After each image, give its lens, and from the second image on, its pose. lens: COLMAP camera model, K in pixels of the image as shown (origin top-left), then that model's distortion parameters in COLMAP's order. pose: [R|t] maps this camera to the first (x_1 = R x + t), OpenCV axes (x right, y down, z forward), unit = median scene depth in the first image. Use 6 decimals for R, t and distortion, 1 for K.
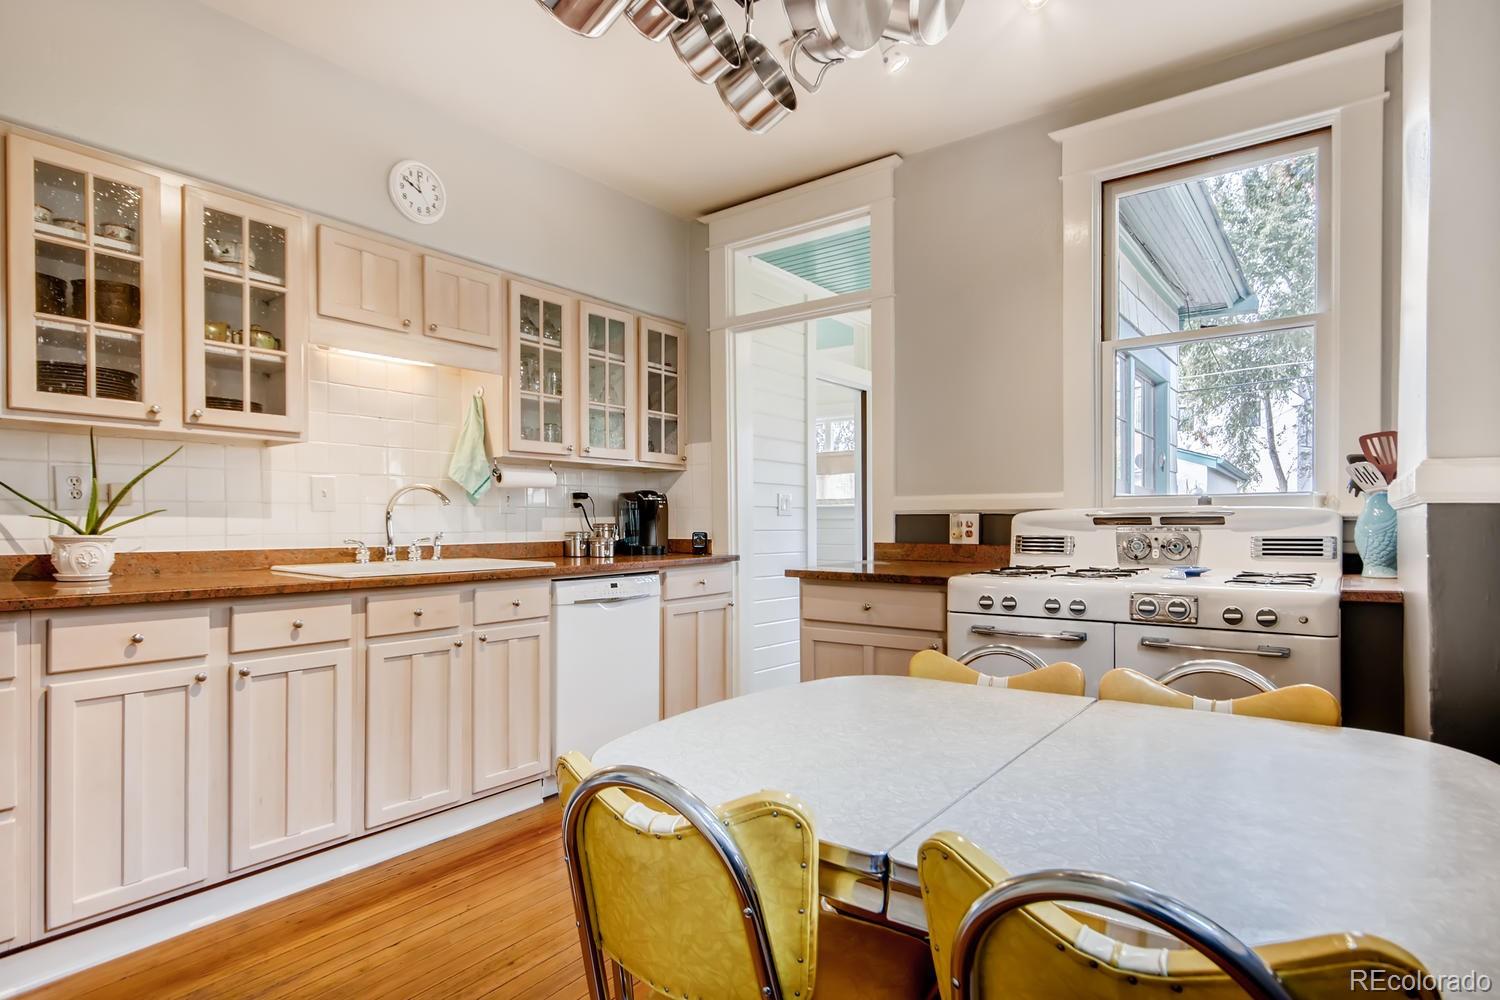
lens RADIAL K [[797.0, 0, 747.8], [0, 797.0, 512.0], [0, 0, 1]] dist [-0.006057, -0.000268]
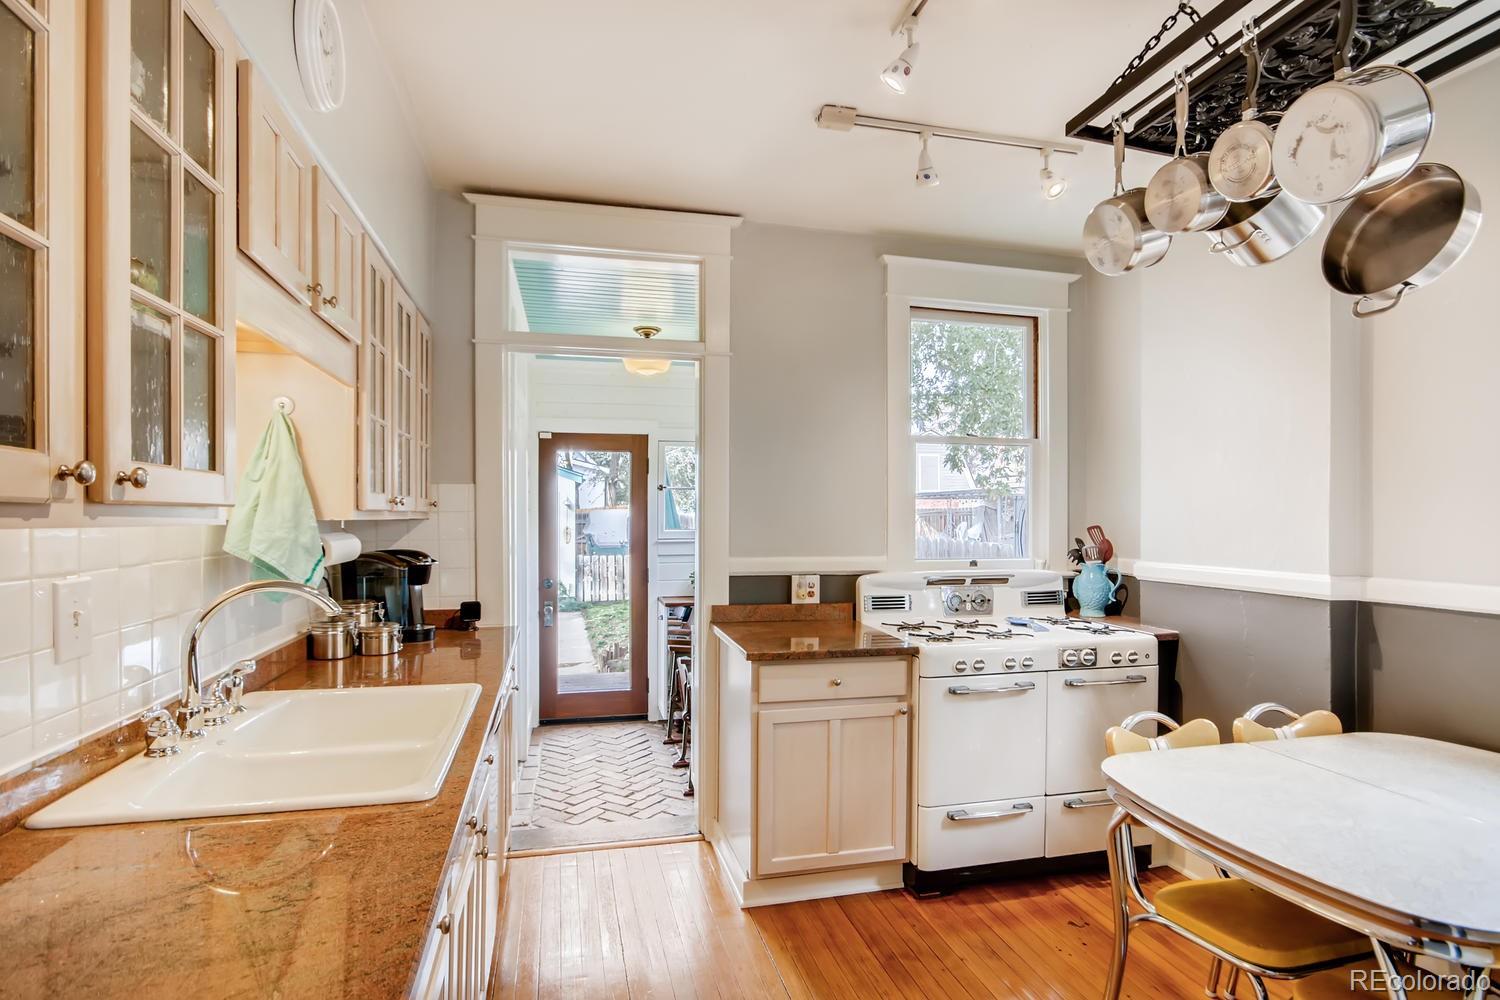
lens RADIAL K [[766.4, 0, 750.0], [0, 766.4, 500.0], [0, 0, 1]] dist [-0.001831, 0.000063]
pose [[0.628128, 0.022662, 0.777780, -0.624116], [-0.013319, 0.999742, -0.018373, -0.085166], [-0.777996, 0.001182, 0.628268, 0.433768]]
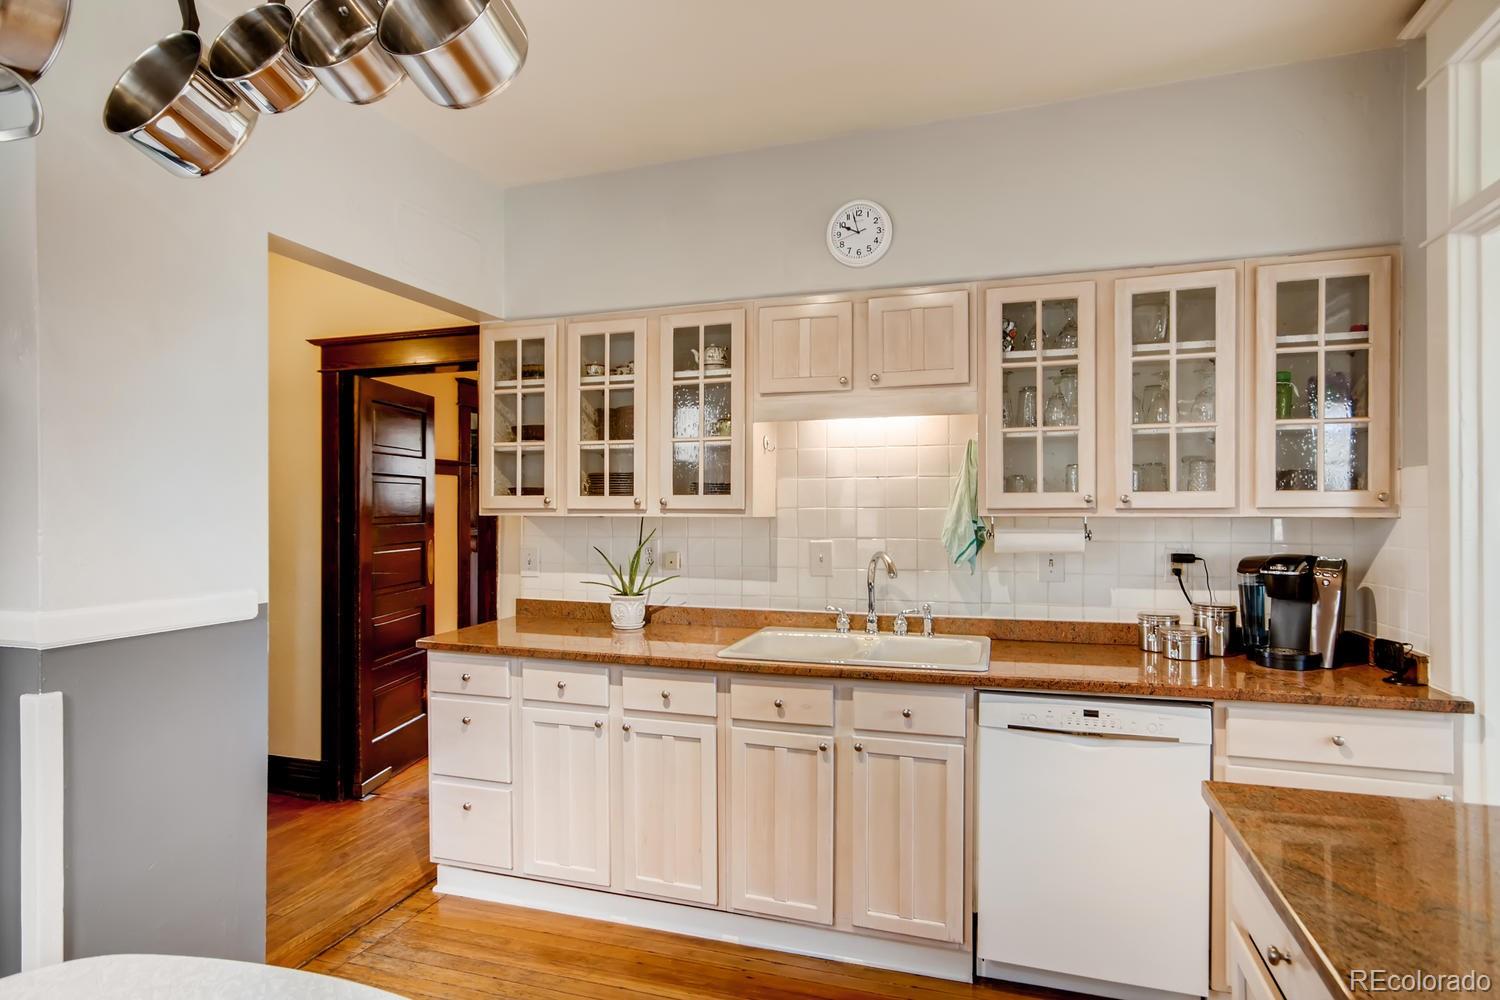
lens RADIAL K [[785.8, 0, 752.0], [0, 785.8, 504.4], [0, 0, 1]] dist [0.002382, 0.001342]
pose [[0.325791, -0.000359, -0.945442, 0.390449], [0.014896, 0.999878, 0.004753, -0.097246], [0.945324, -0.015632, 0.325757, 0.581304]]
